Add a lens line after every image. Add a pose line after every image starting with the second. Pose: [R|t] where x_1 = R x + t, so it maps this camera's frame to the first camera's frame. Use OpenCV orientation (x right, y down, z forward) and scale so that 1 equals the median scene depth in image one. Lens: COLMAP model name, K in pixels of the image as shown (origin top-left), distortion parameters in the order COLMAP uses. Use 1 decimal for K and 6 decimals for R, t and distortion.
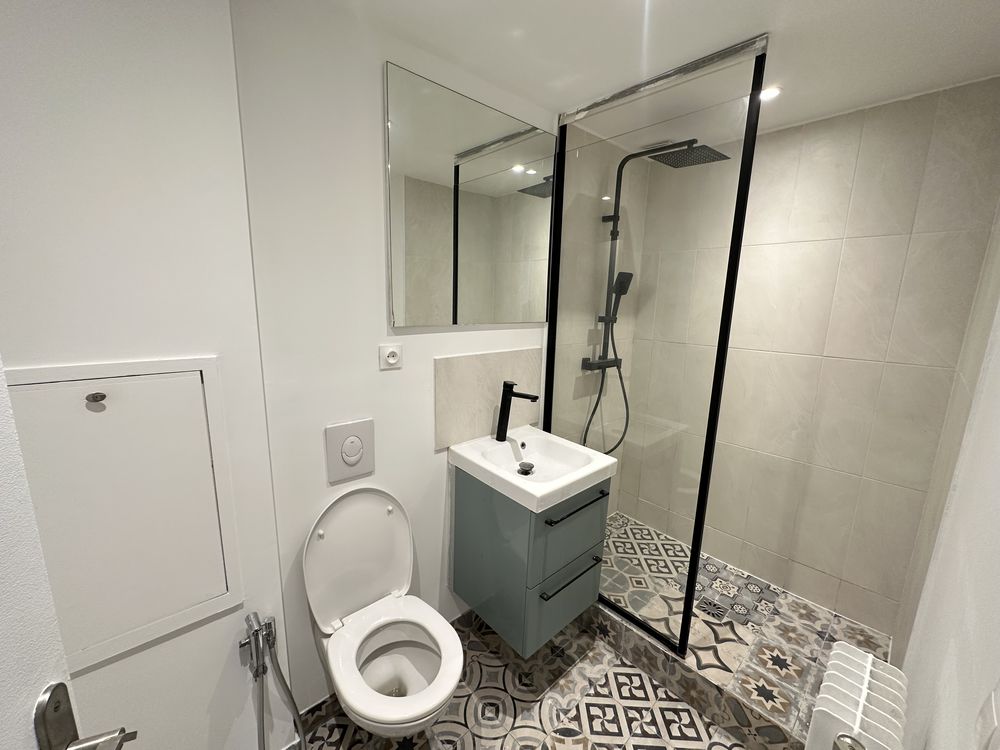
lens RADIAL K [[399.2, 0, 499.3], [0, 399.2, 375.0], [0, 0, 1]] dist [-0.004838, 0.000979]
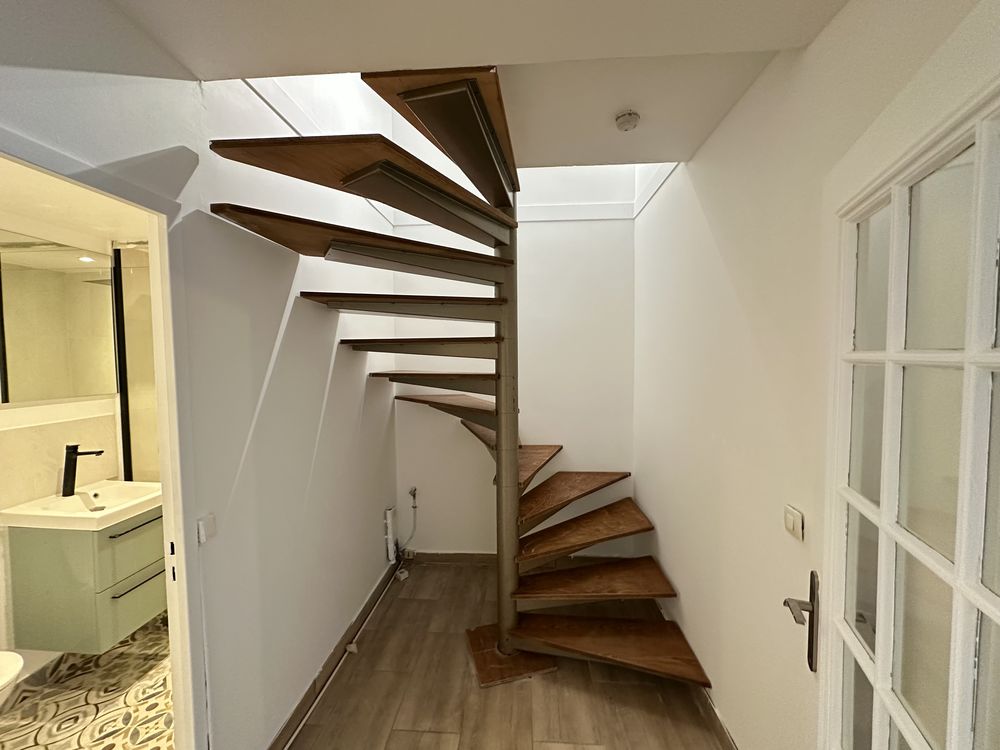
lens RADIAL K [[399.2, 0, 499.3], [0, 399.2, 375.0], [0, 0, 1]] dist [-0.004838, 0.000979]
pose [[0.719237, -0.064533, 0.691761, 0.136734], [0.159803, 0.984347, -0.074322, 0.106657], [-0.676137, 0.164000, 0.718291, -0.803843]]
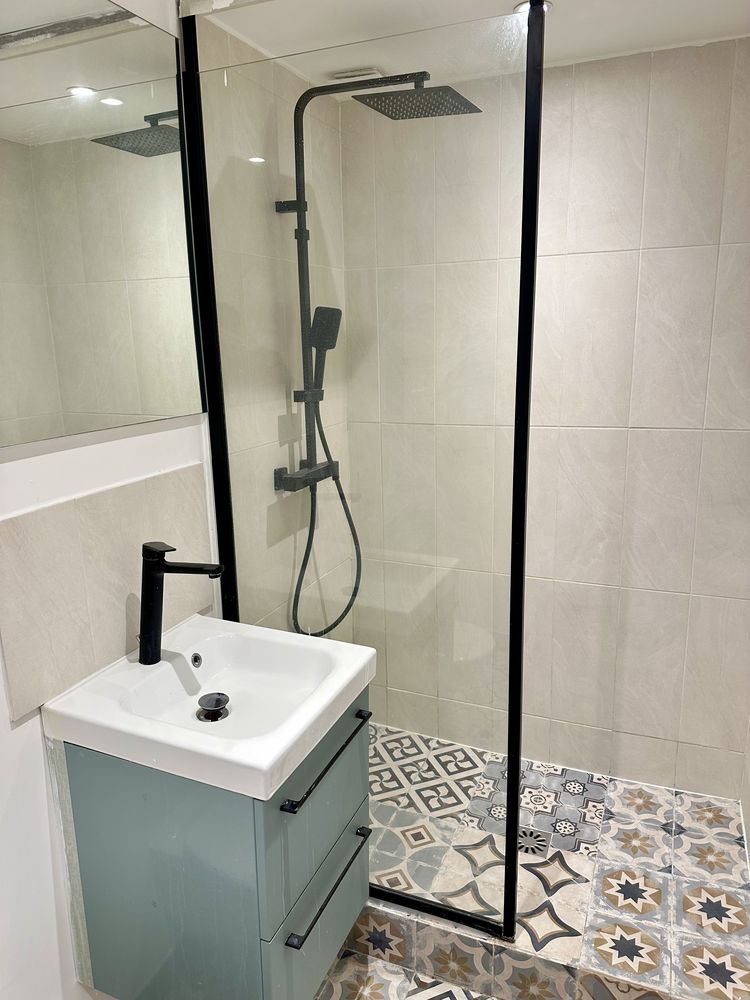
lens RADIAL K [[706.7, 0, 376.8], [0, 706.7, 502.9], [0, 0, 1]] dist [0.032291, -0.042791]
pose [[0.904850, -0.140967, 0.401715, -0.070567], [0.121757, 0.989864, 0.073103, -0.064229], [-0.407948, -0.017235, 0.912842, 0.086995]]
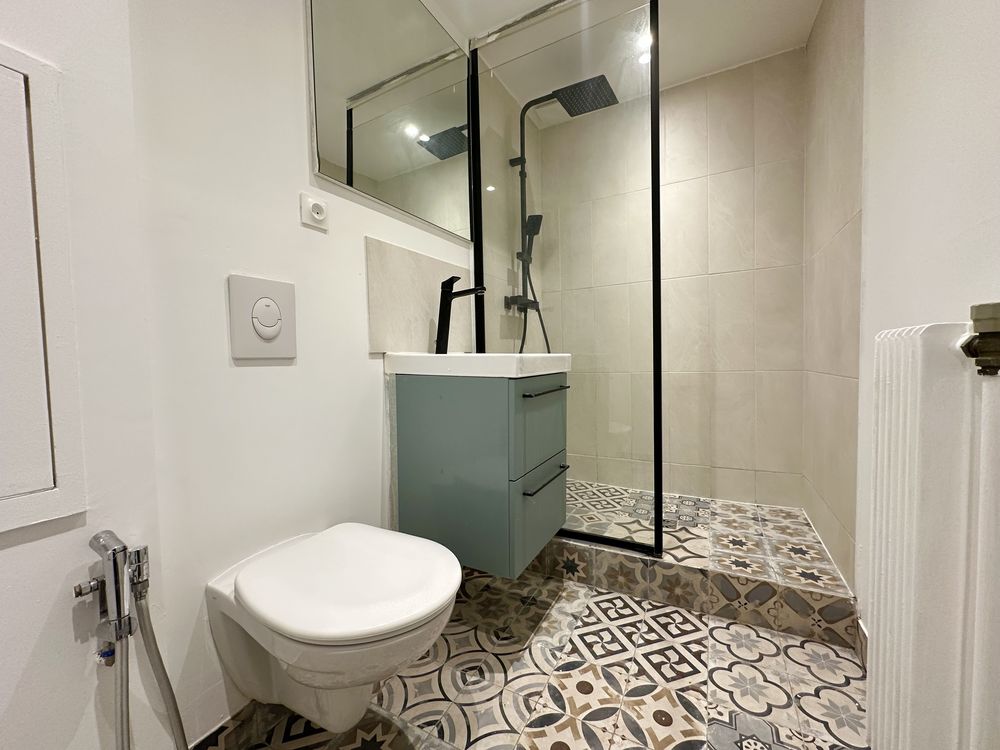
lens RADIAL K [[399.2, 0, 499.3], [0, 399.2, 375.0], [0, 0, 1]] dist [-0.004838, 0.000979]
pose [[0.942263, -0.062420, 0.329006, -0.172548], [0.110158, 0.985572, -0.128503, 0.345628], [-0.316238, 0.157326, 0.935544, 0.161949]]
